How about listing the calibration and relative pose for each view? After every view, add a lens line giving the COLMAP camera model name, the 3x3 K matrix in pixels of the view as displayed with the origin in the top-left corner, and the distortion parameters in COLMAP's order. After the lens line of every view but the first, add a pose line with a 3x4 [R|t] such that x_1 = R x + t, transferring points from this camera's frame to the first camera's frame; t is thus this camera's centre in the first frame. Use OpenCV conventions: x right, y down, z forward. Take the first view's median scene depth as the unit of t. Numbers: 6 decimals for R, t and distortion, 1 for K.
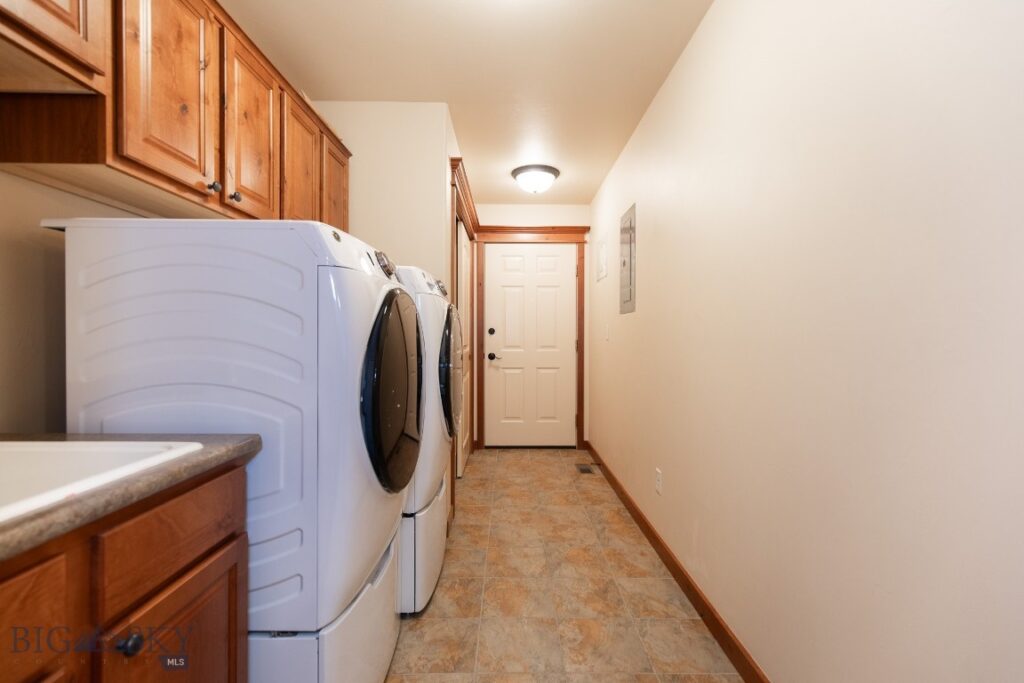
lens RADIAL K [[461.0, 0, 515.3], [0, 461.0, 335.1], [0, 0, 1]] dist [0.010521, -0.001877]
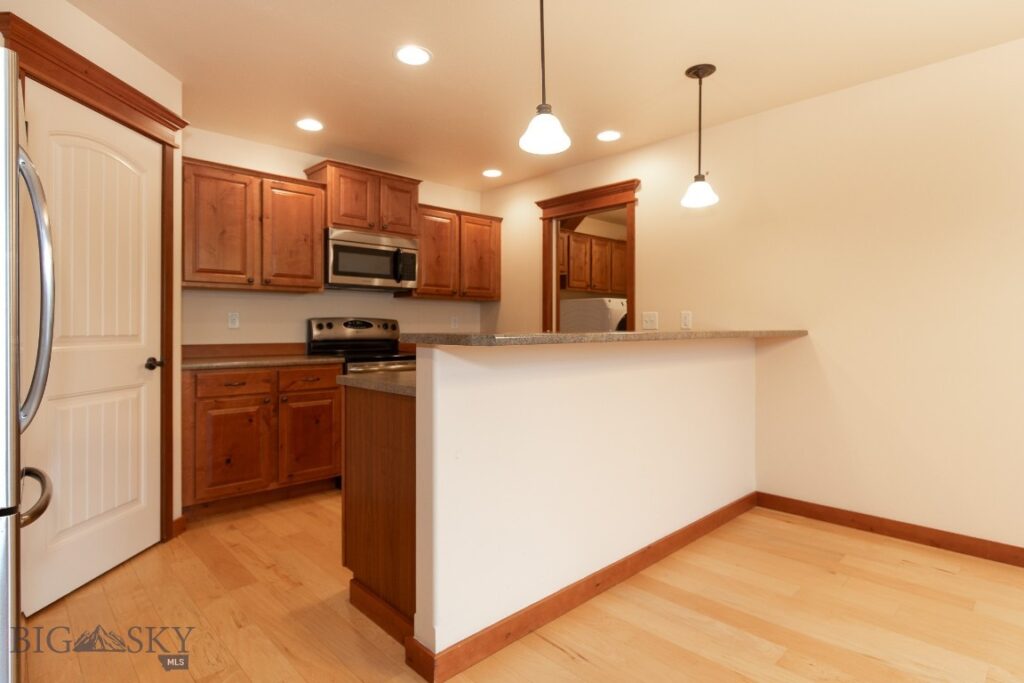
lens RADIAL K [[529.1, 0, 502.3], [0, 529.1, 328.2], [0, 0, 1]] dist [-0.007517, 0.000413]
pose [[0.670006, -0.001682, -0.742354, 0.643368], [0.002753, 0.999996, 0.000219, 0.006475], [0.742351, -0.002190, 0.670008, -0.746619]]
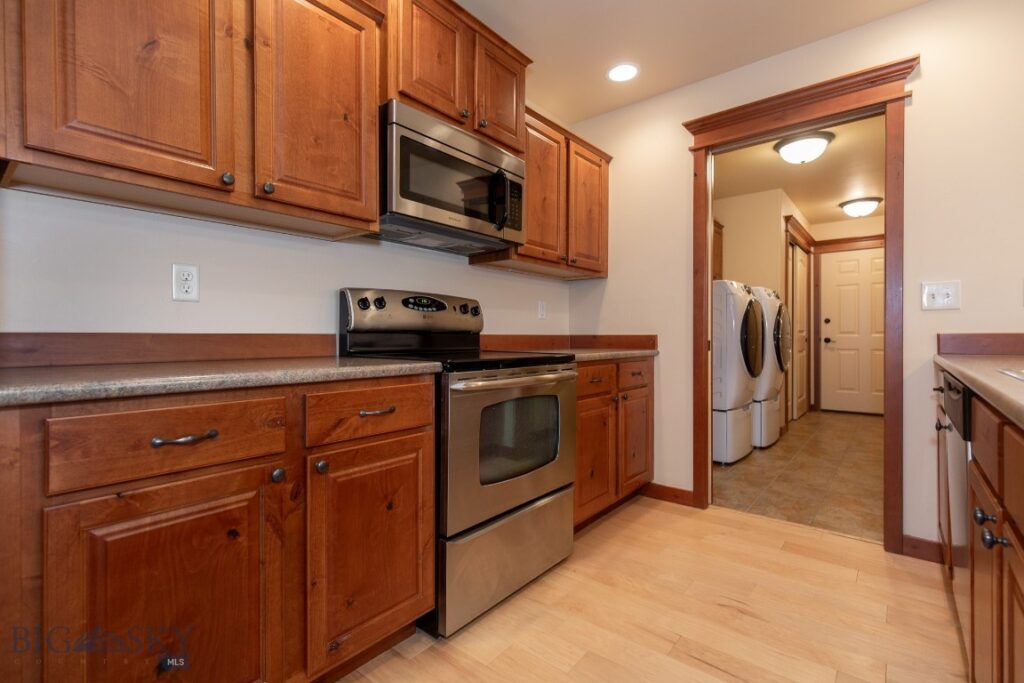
lens RADIAL K [[461.0, 0, 508.6], [0, 461.0, 340.1], [0, 0, 1]] dist [0.010521, -0.001877]
pose [[0.756455, 0.002749, -0.654040, 0.130204], [0.003886, 0.999955, 0.008697, 0.033234], [0.654034, -0.009120, 0.756410, -0.601968]]
